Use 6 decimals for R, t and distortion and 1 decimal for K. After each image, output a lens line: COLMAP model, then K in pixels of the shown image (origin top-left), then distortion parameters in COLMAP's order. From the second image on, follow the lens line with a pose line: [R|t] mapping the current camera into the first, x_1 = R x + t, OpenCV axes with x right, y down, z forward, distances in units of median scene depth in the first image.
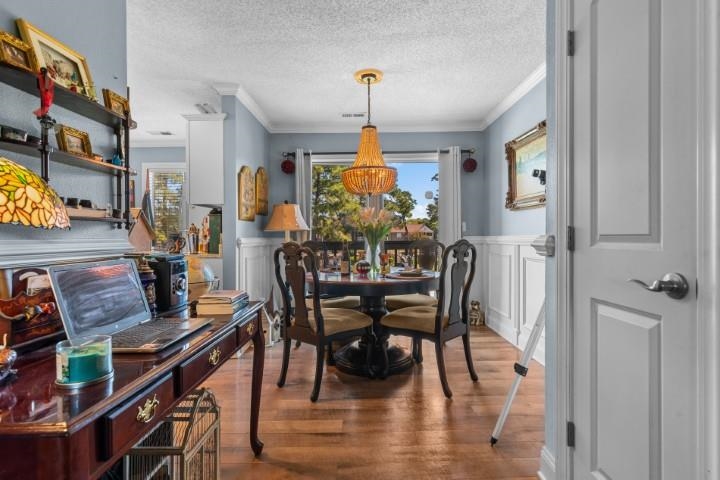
lens RADIAL K [[361.4, 0, 360.0], [0, 361.4, 240.0], [0, 0, 1]] dist [0.001560, 0.000526]
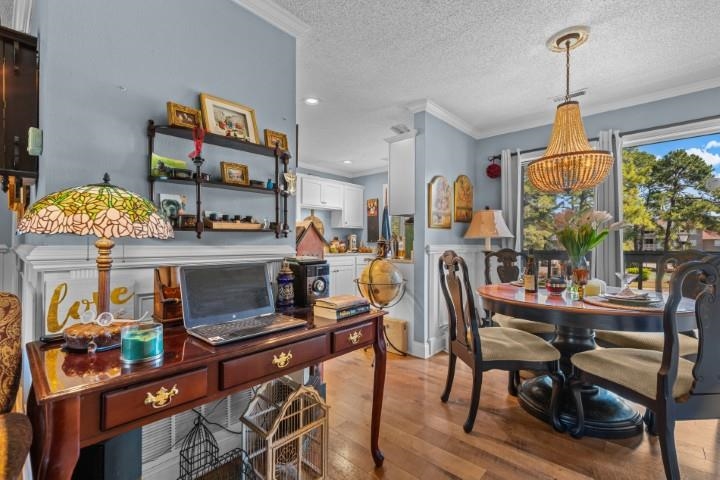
lens RADIAL K [[322.1, 0, 362.7], [0, 322.1, 244.3], [0, 0, 1]] dist [0.004385, 0.000127]
pose [[0.743664, 0.010441, -0.668472, 0.148319], [-0.013115, 0.999913, 0.001028, -0.006235], [0.668425, 0.008002, 0.743737, 0.173386]]
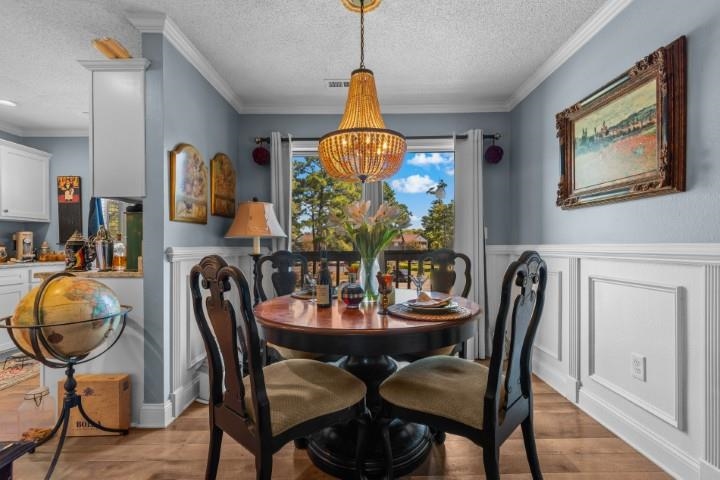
lens RADIAL K [[322.1, 0, 362.7], [0, 322.1, 244.3], [0, 0, 1]] dist [0.004385, 0.000127]
pose [[0.999986, 0.001896, 0.004854, 0.021794], [-0.001833, 0.999914, -0.012979, -0.004097], [-0.004878, 0.012970, 0.999904, 0.391400]]
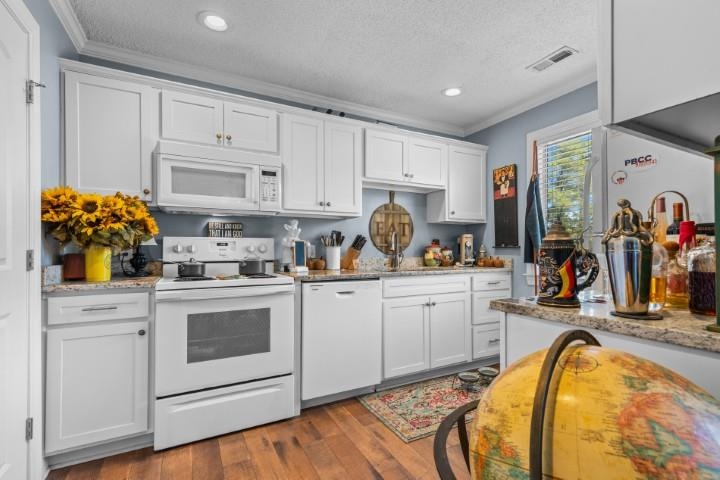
lens RADIAL K [[322.1, 0, 362.7], [0, 322.1, 244.3], [0, 0, 1]] dist [0.004385, 0.000127]
pose [[0.455316, -0.008541, -0.890289, -0.337976], [-0.011626, 0.999812, -0.015537, -0.007366], [0.890254, 0.017425, 0.455131, 0.716890]]
